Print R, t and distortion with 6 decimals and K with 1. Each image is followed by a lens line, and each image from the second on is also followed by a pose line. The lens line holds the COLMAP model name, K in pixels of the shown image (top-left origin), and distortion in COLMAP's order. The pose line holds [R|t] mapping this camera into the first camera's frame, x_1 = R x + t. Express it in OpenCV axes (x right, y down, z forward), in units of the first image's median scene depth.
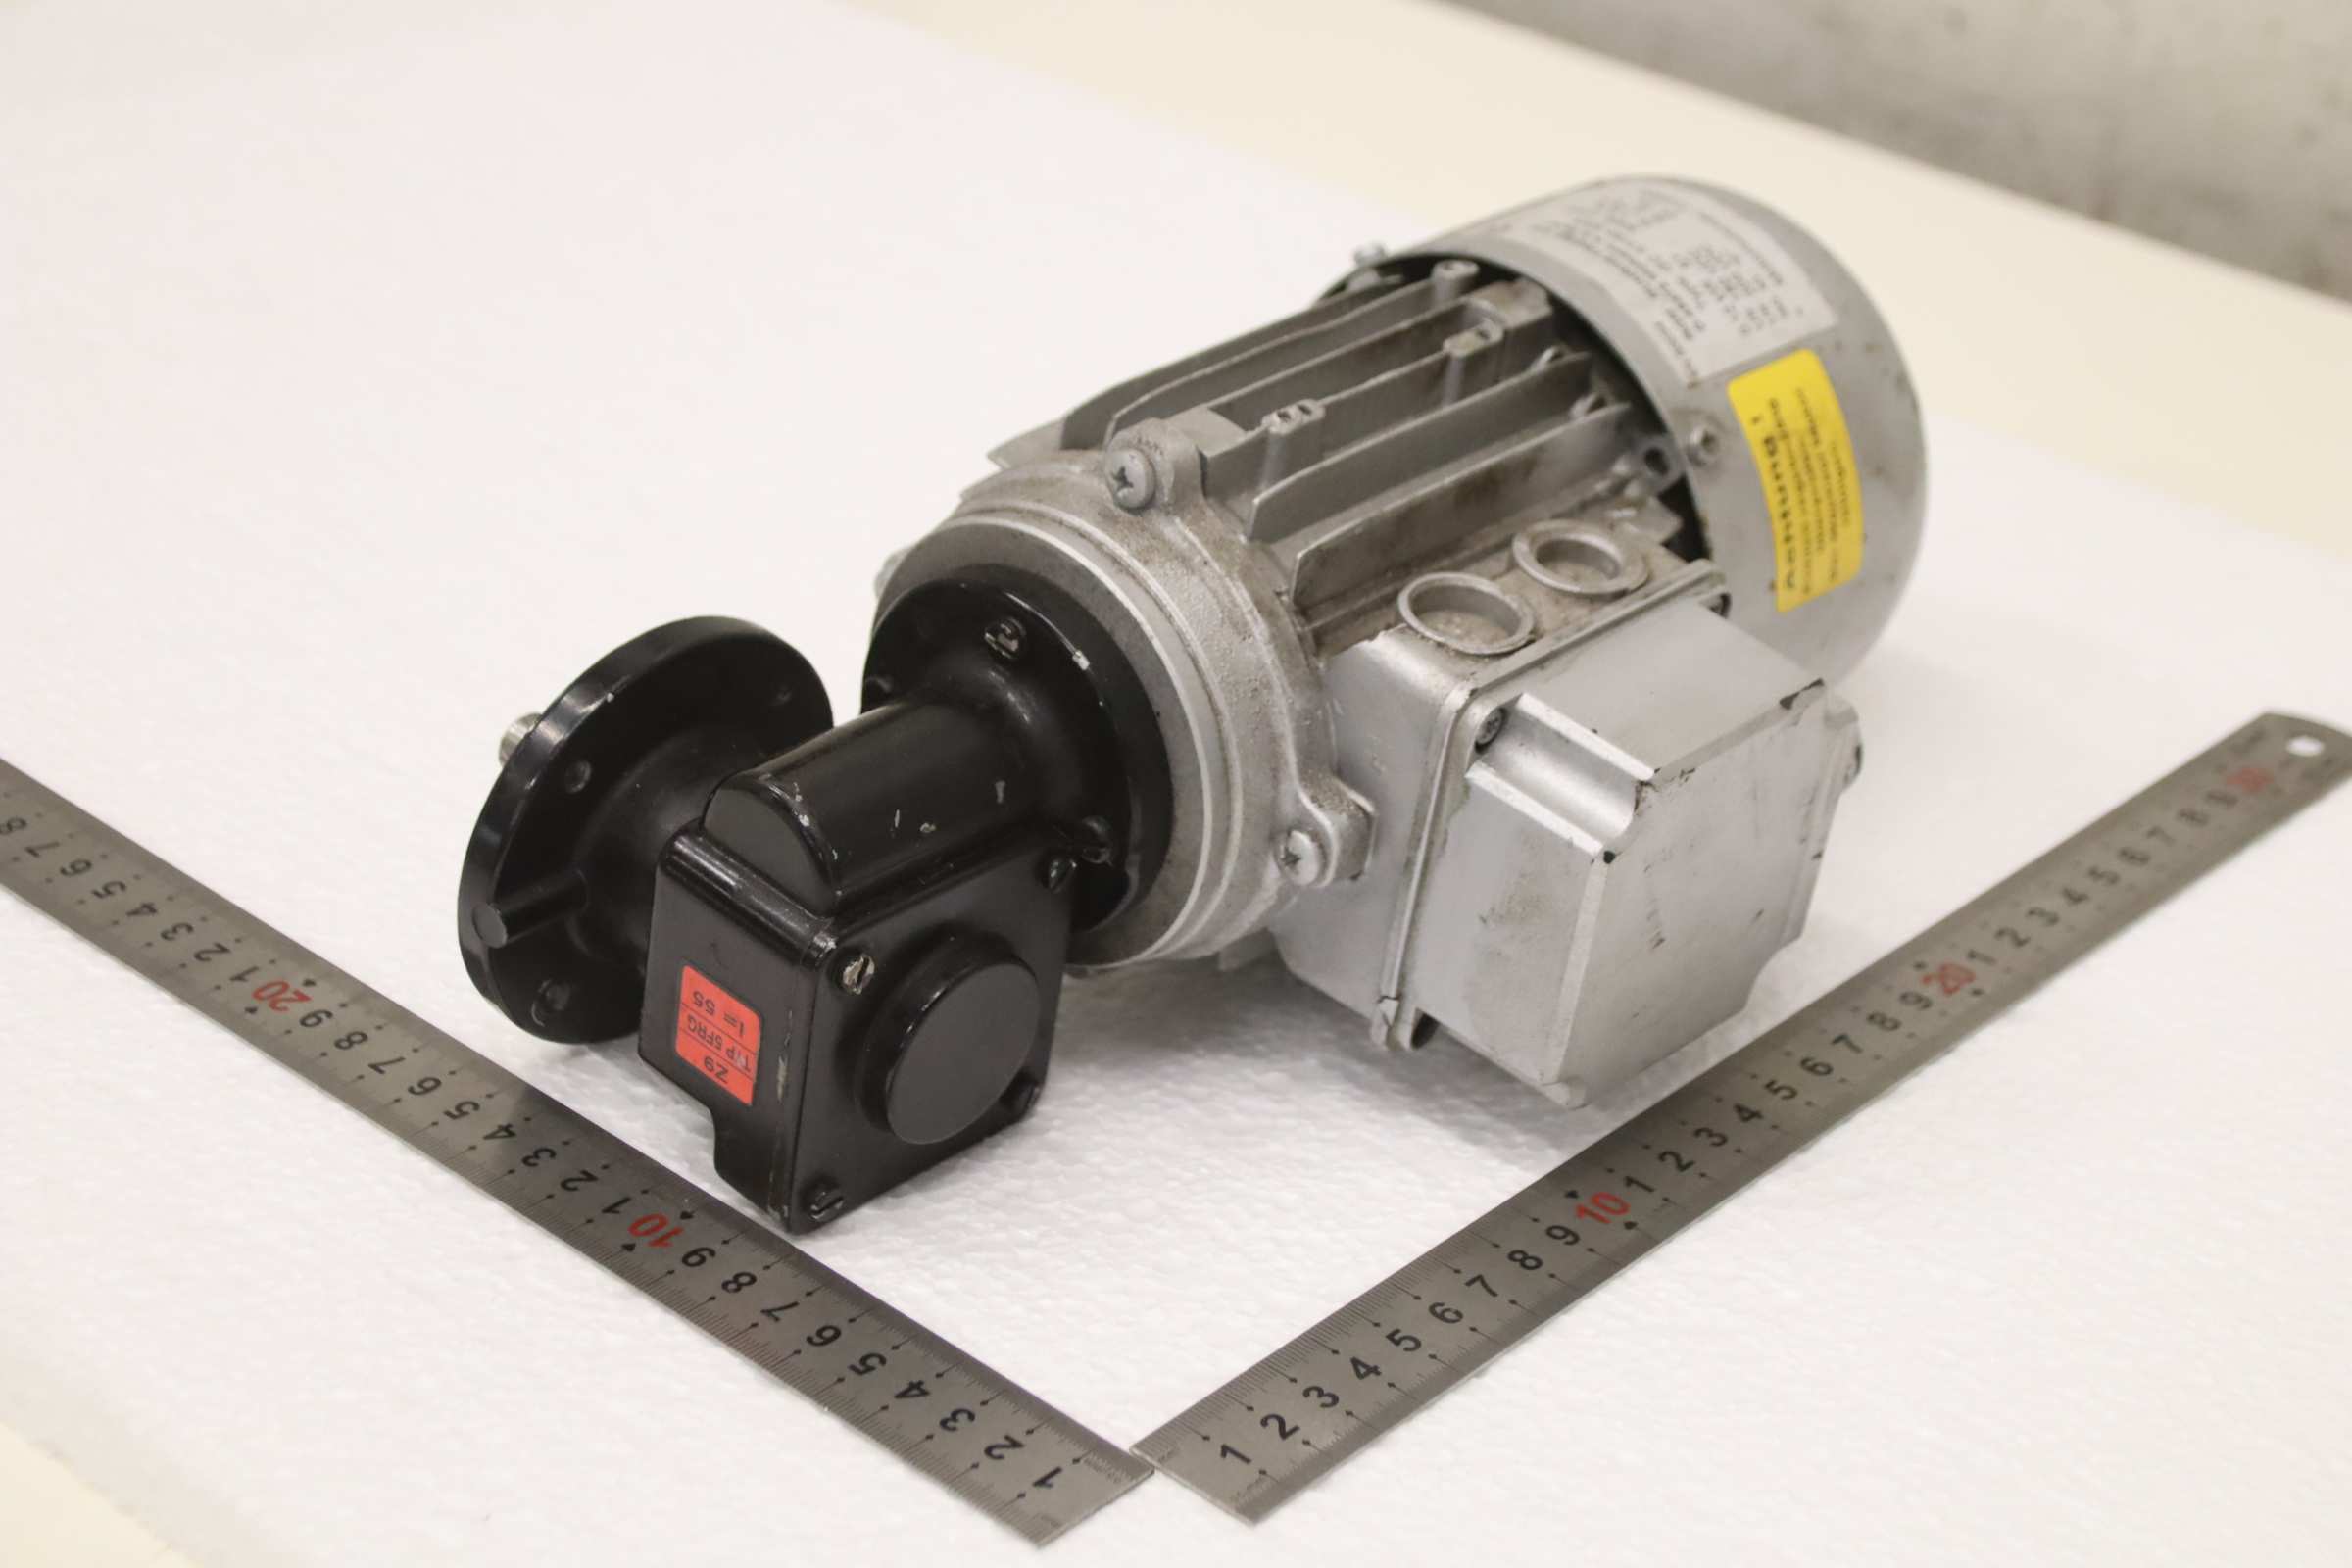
lens RADIAL K [[4701.6, 0, 1178.9], [0, 4701.6, 686.9], [0, 0, 1]] dist [0.044844, 0.163577]
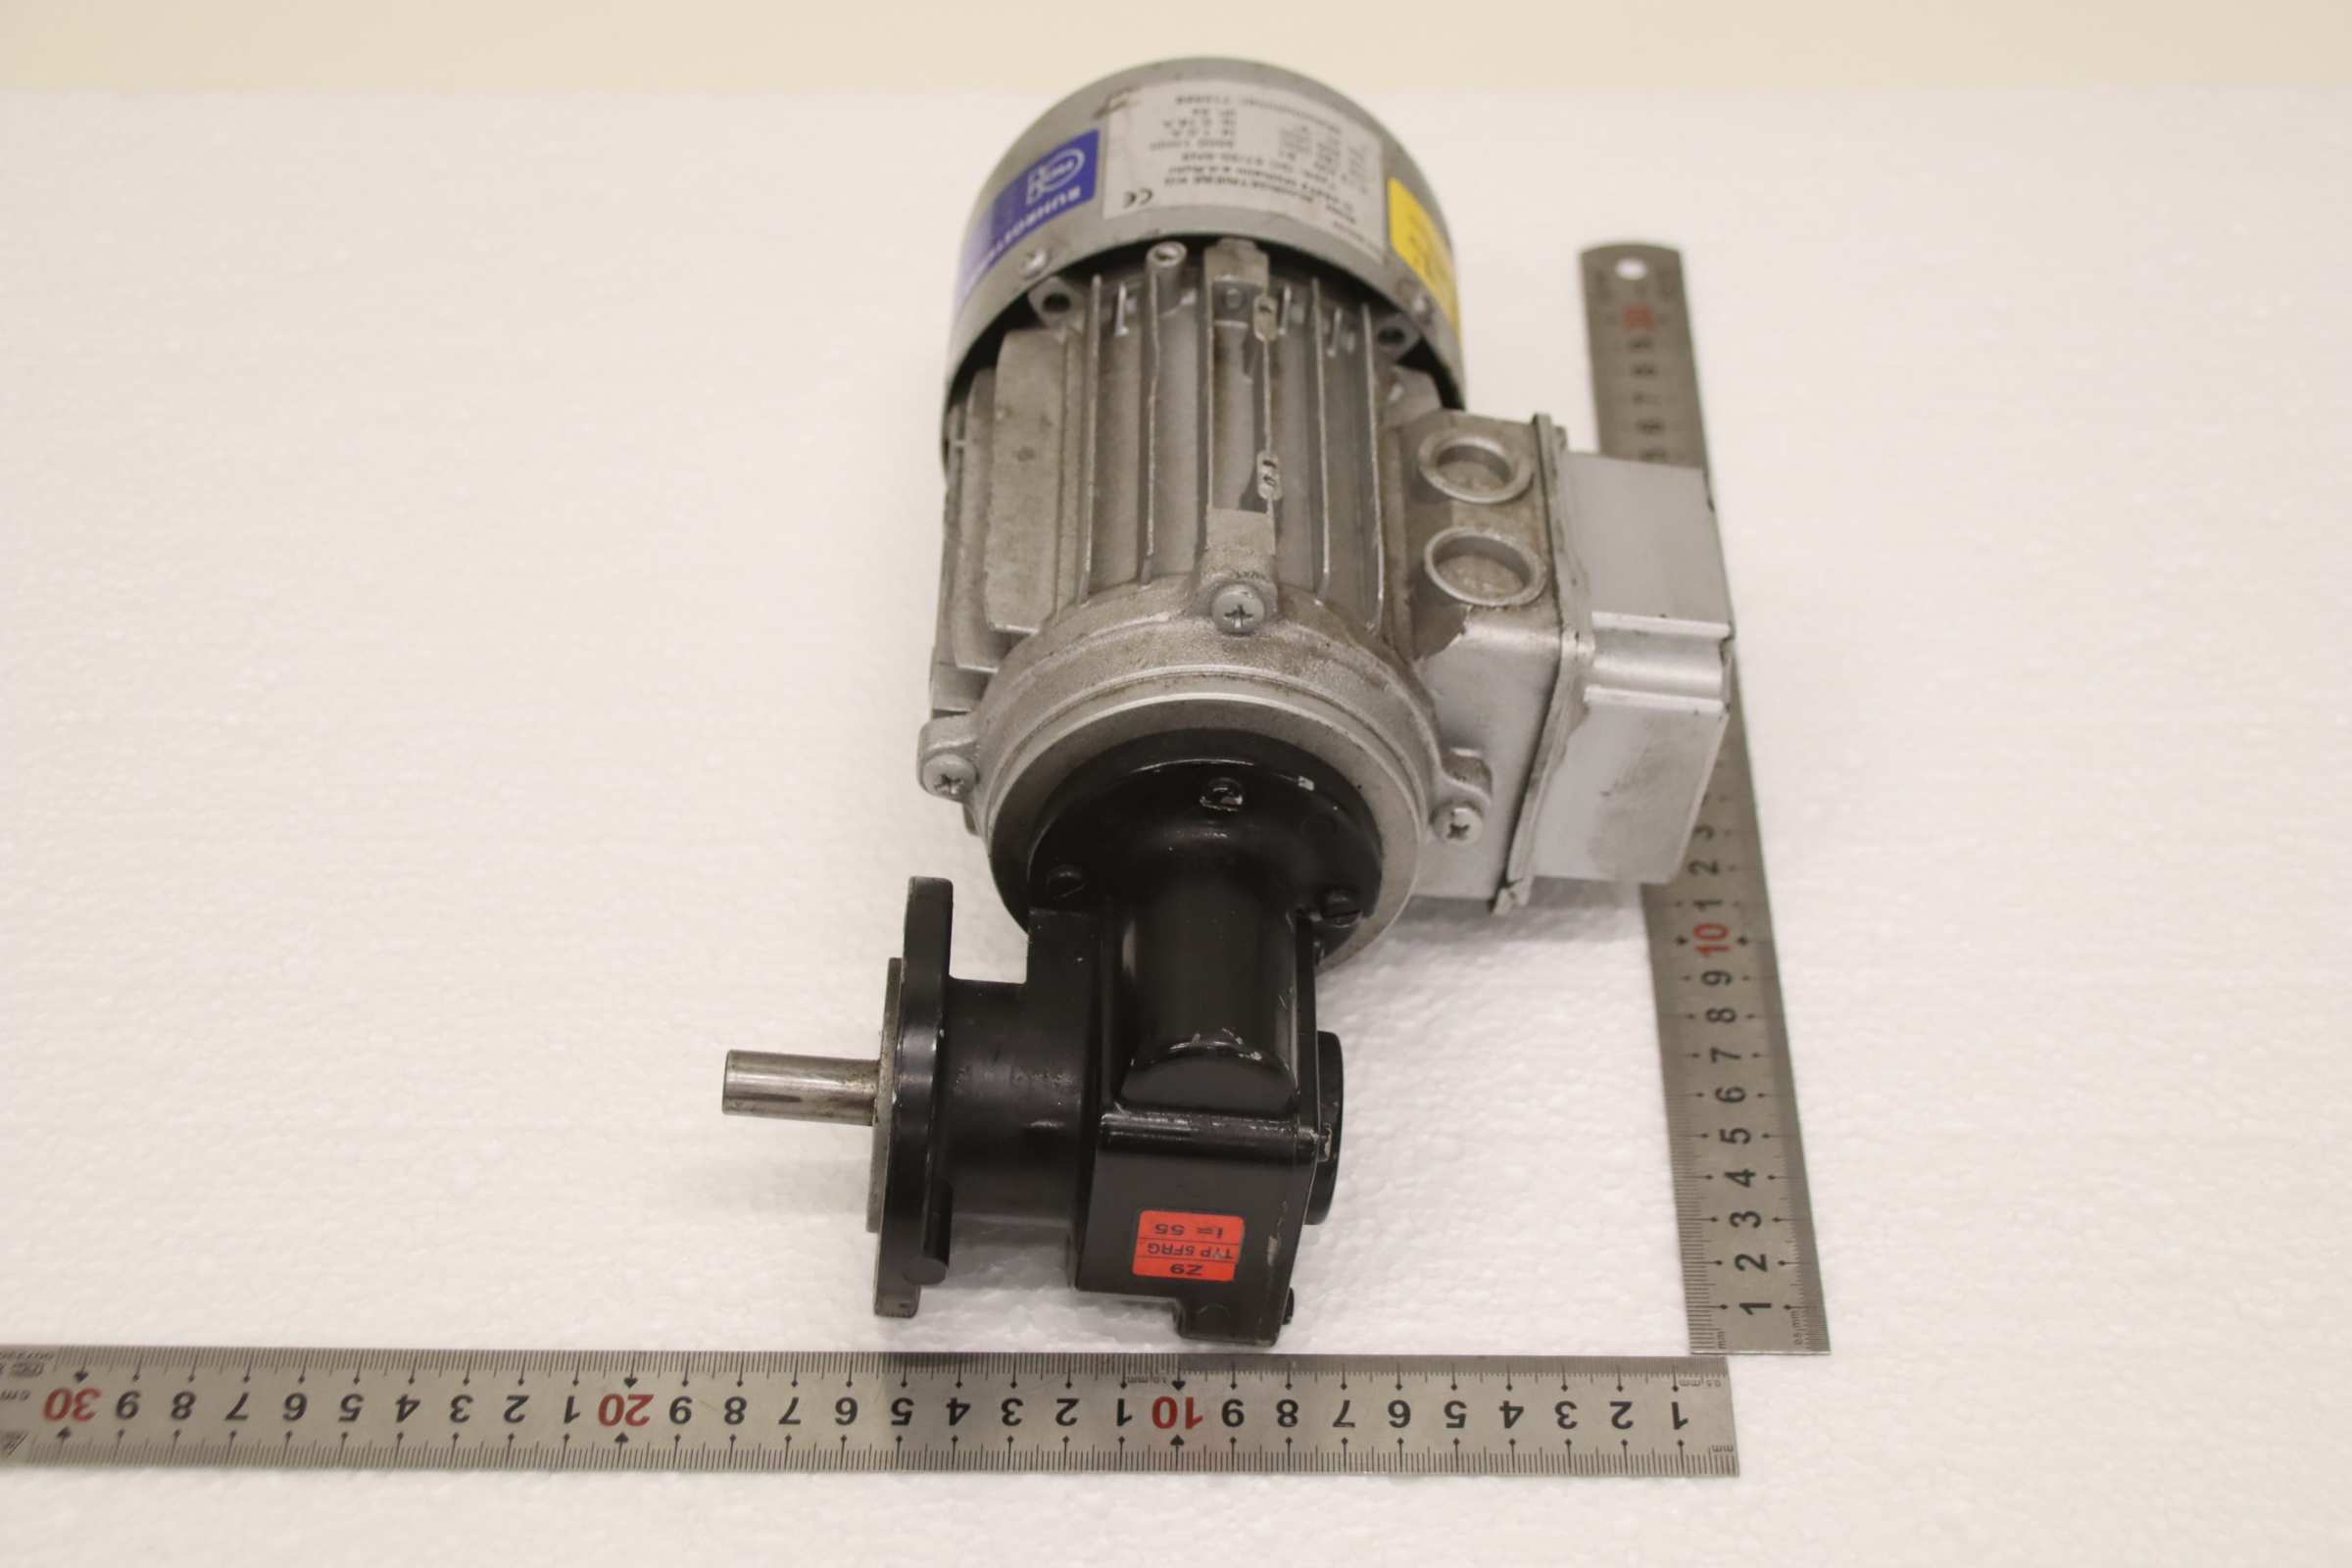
lens RADIAL K [[3558.6, 0, 1176.0], [0, 3558.6, 784.0], [0, 0, 1]] dist [-0.010542, -0.024245]
pose [[0.737313, -0.507194, 0.446233, -0.408554], [0.352694, 0.852383, 0.386071, -0.332605], [-0.576174, -0.127272, 0.807357, 0.343864]]
